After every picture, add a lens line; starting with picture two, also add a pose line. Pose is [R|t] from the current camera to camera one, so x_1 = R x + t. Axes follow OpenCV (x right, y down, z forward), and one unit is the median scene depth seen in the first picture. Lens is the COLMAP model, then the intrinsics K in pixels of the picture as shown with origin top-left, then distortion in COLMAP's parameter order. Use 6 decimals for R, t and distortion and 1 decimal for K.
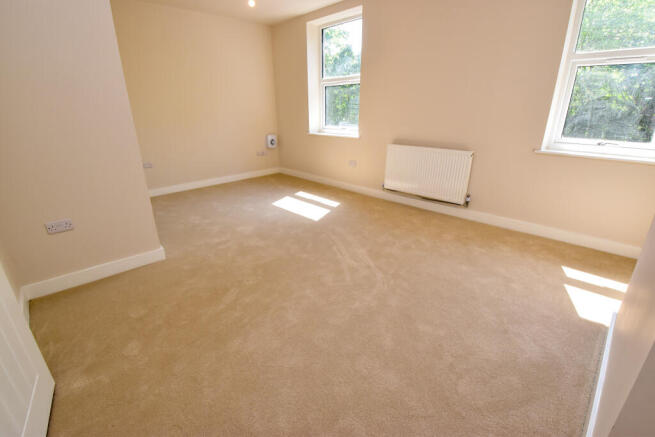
lens RADIAL K [[289.3, 0, 327.5], [0, 289.3, 218.5], [0, 0, 1]] dist [-0.048387, -0.000603]
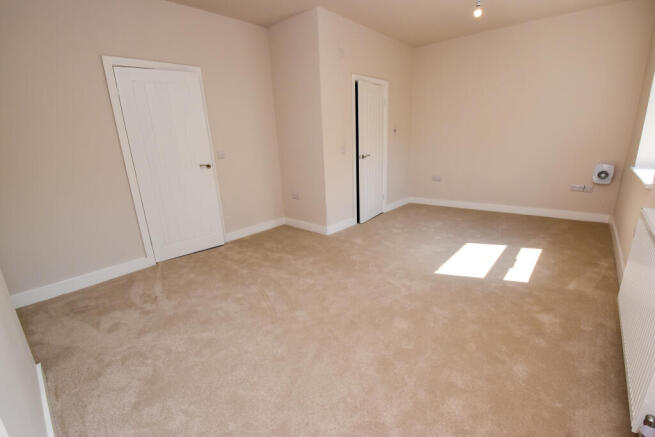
lens RADIAL K [[289.3, 0, 327.5], [0, 289.3, 218.5], [0, 0, 1]] dist [-0.048387, -0.000603]
pose [[0.073208, 0.264966, -0.961475, 0.386094], [-0.306418, 0.923407, 0.231144, -0.131526], [0.949078, 0.277692, 0.148791, 0.357745]]
